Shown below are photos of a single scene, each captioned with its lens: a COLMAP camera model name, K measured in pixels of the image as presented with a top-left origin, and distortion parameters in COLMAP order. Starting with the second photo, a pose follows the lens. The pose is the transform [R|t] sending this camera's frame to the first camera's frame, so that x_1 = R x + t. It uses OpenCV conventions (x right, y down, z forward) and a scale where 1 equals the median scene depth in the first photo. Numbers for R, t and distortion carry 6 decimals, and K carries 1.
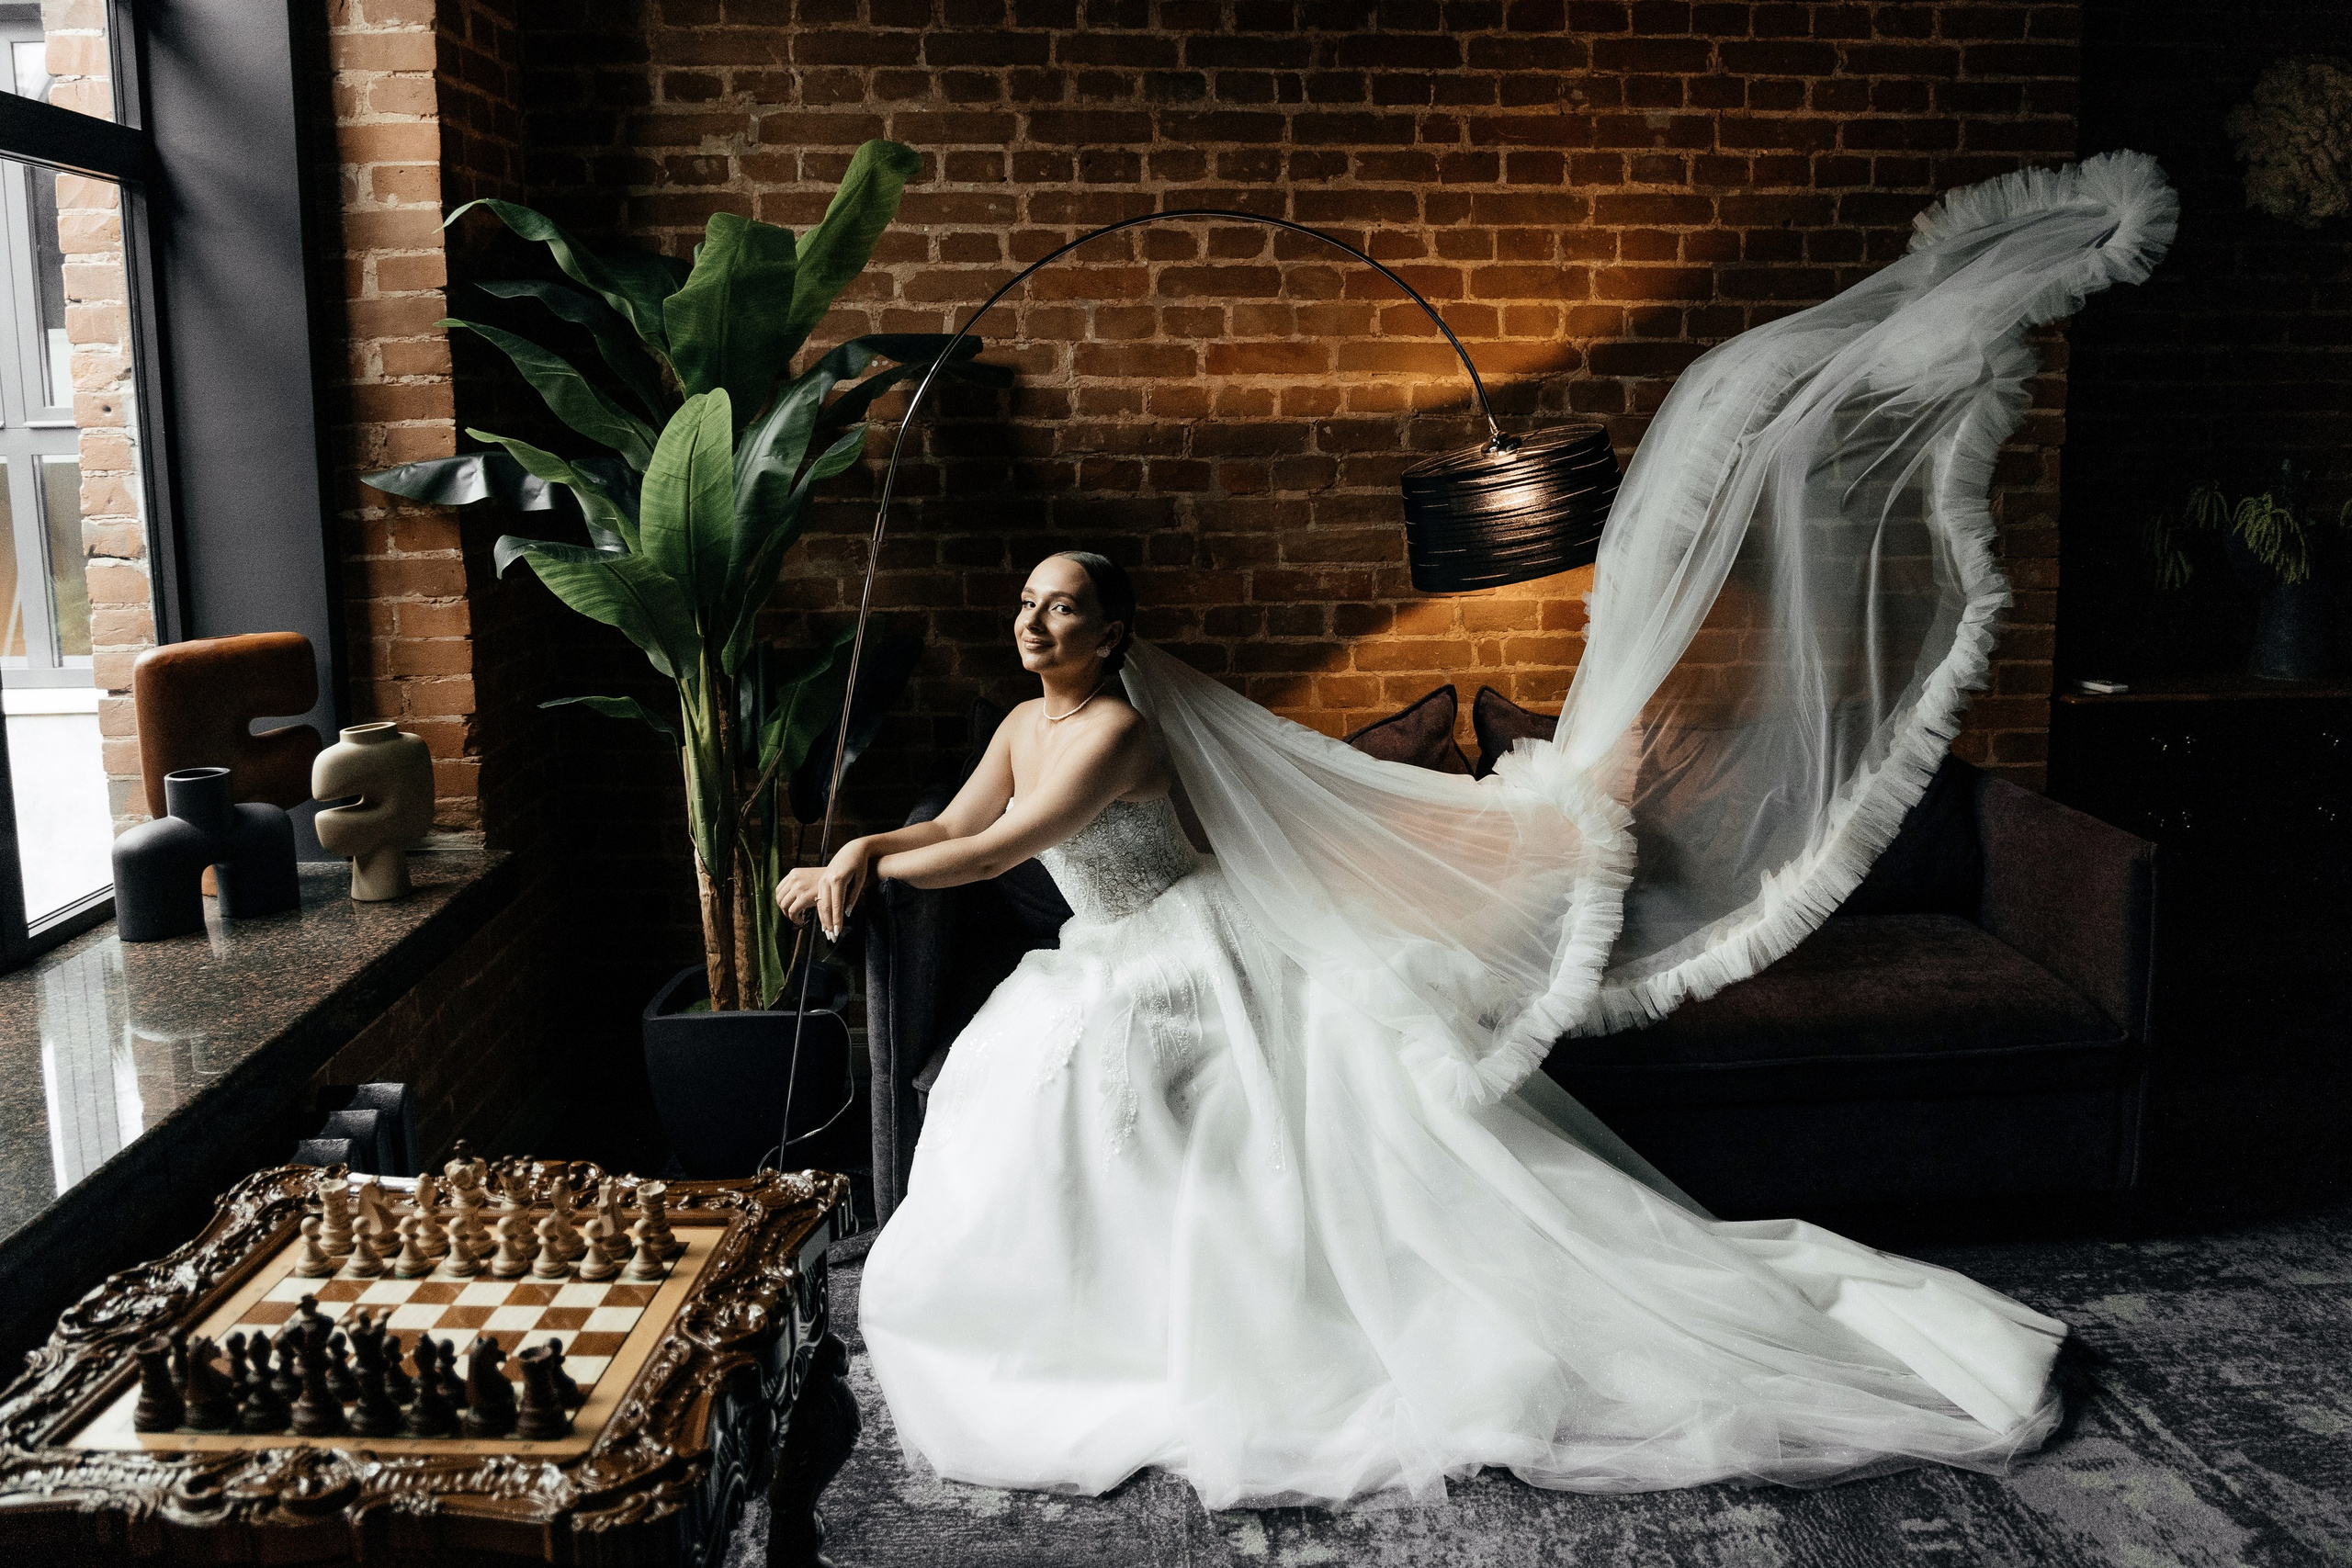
lens RADIAL K [[2649.5, 0, 1311.3], [0, 2649.5, 784.0], [0, 0, 1]] dist [0.066720, 0.050613]
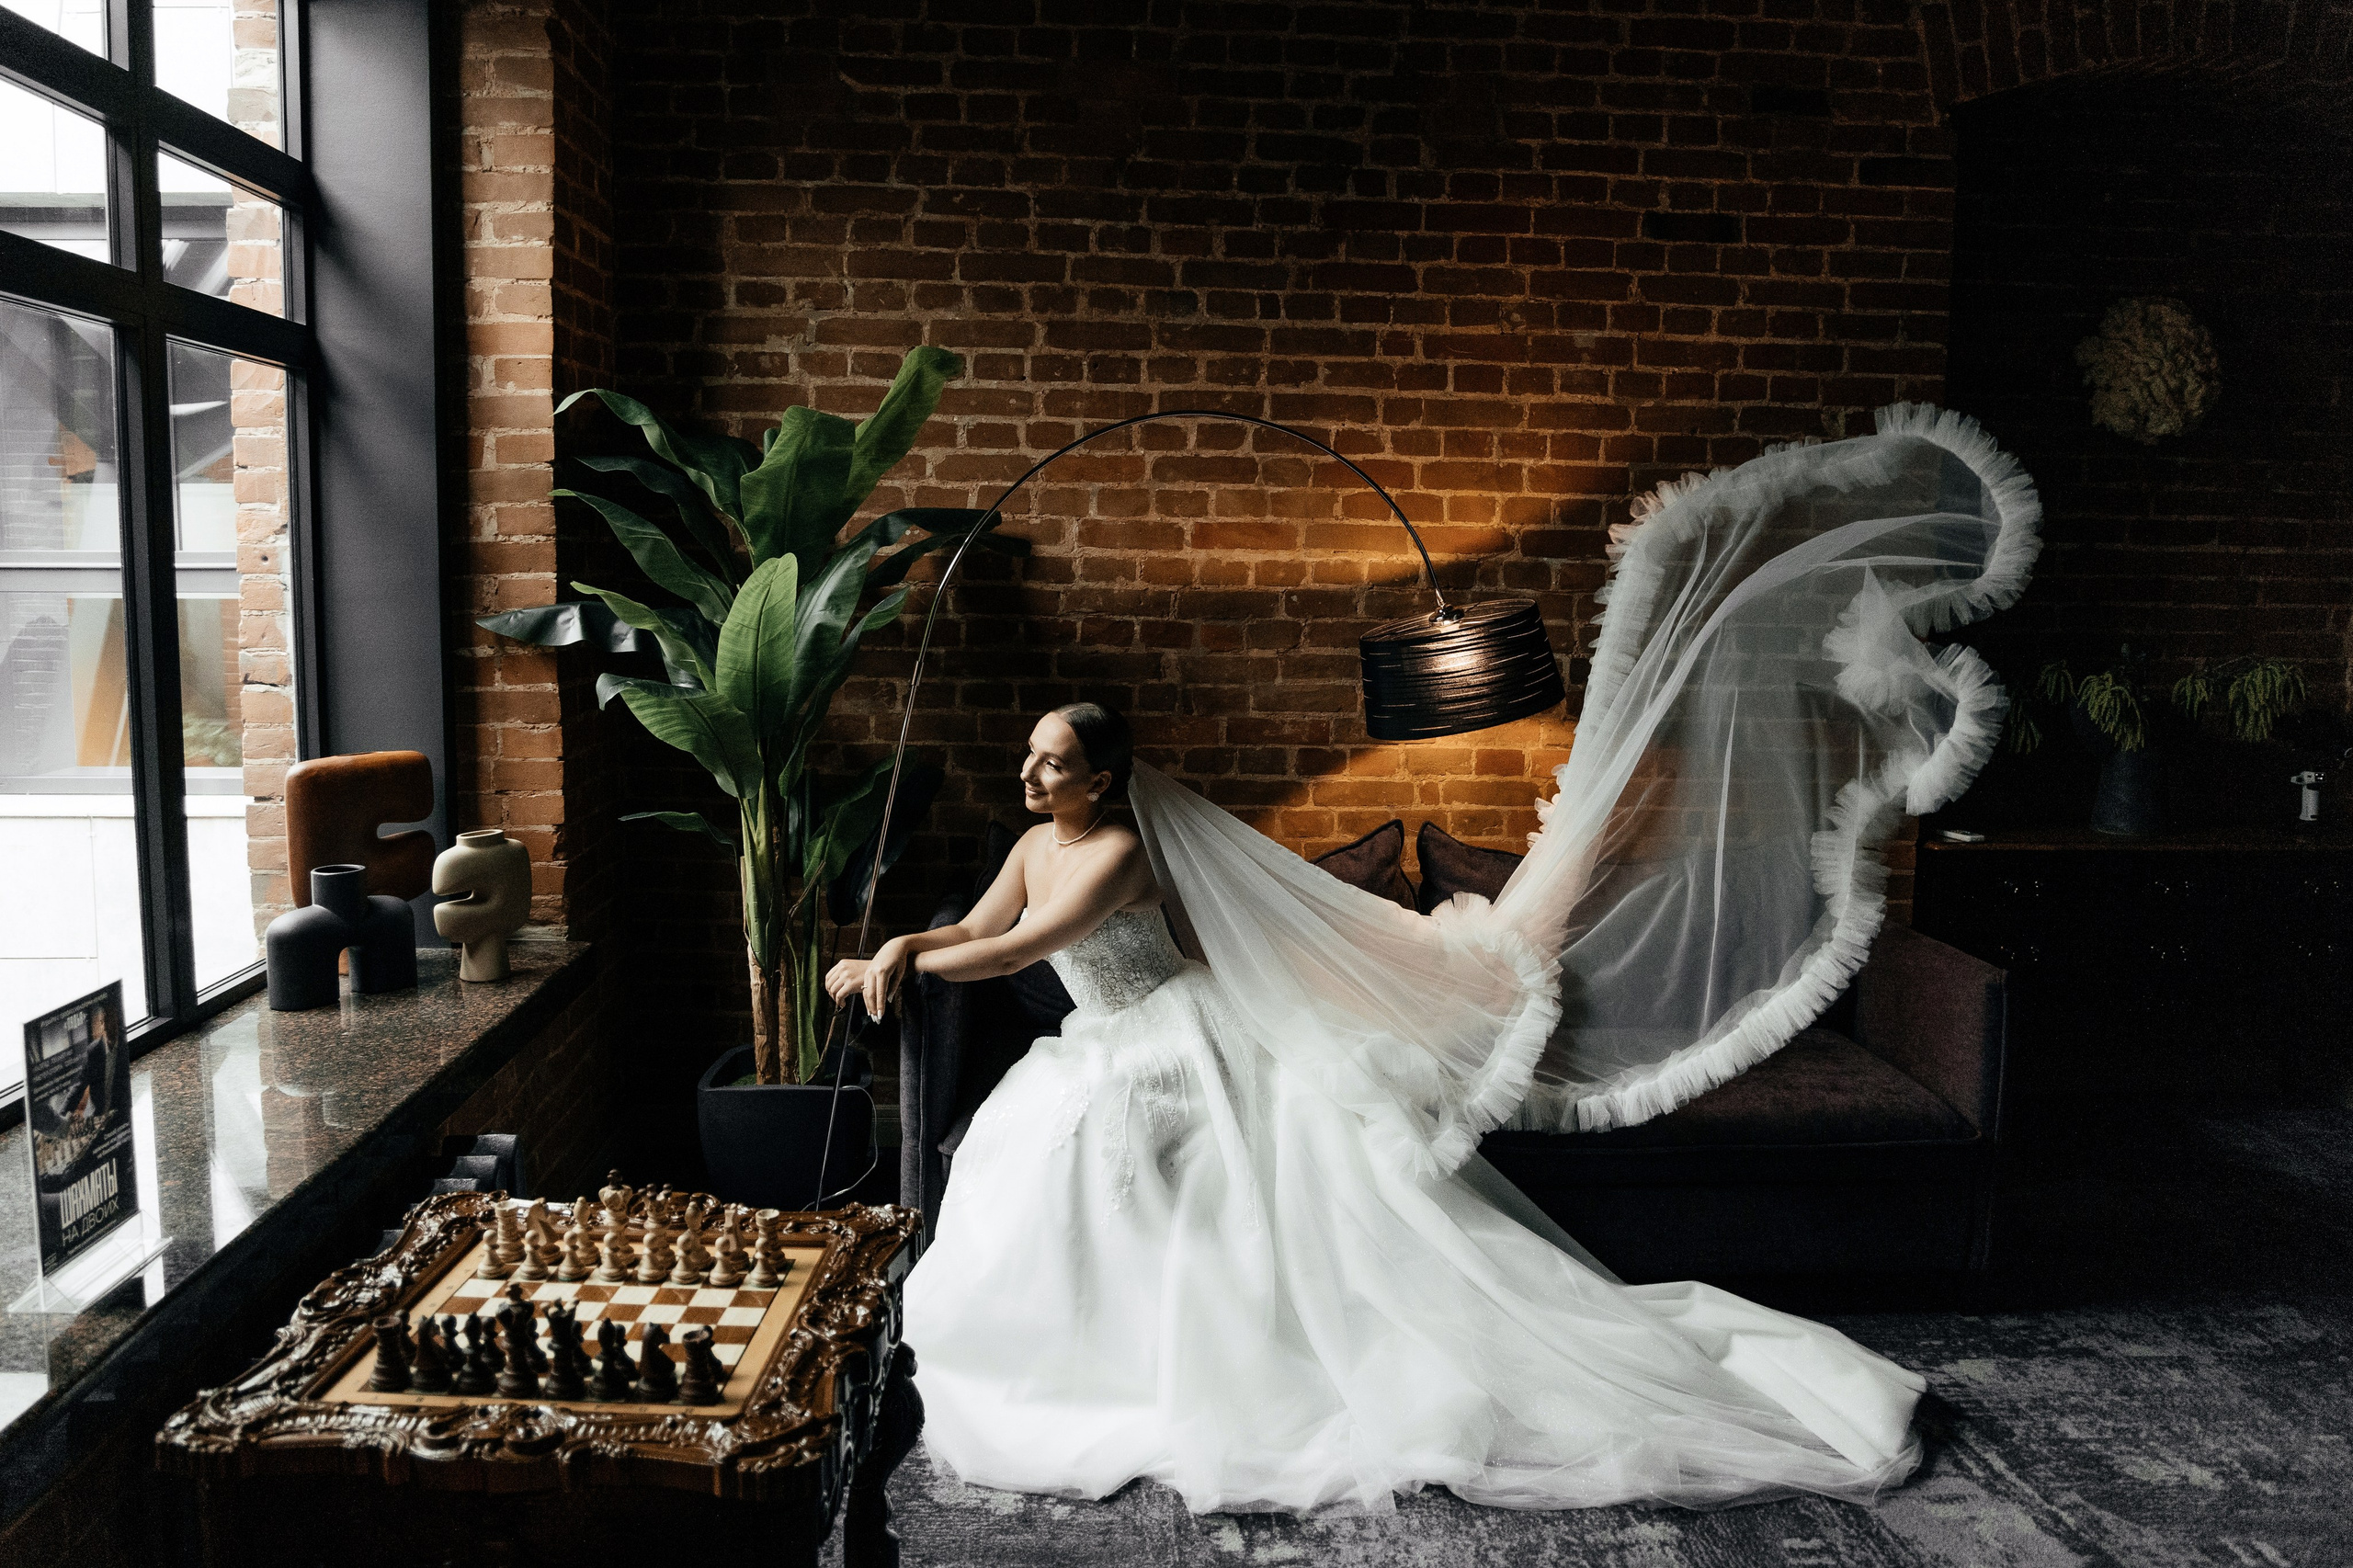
lens RADIAL K [[2591.7, 0, 1176.9], [0, 2591.7, 825.0], [0, 0, 1]] dist [0.121187, 0.038191]
pose [[0.999701, 0.024402, -0.001453, -0.045307], [-0.024438, 0.999065, -0.035657, 0.008496], [0.000582, 0.035682, 0.999363, -0.146804]]
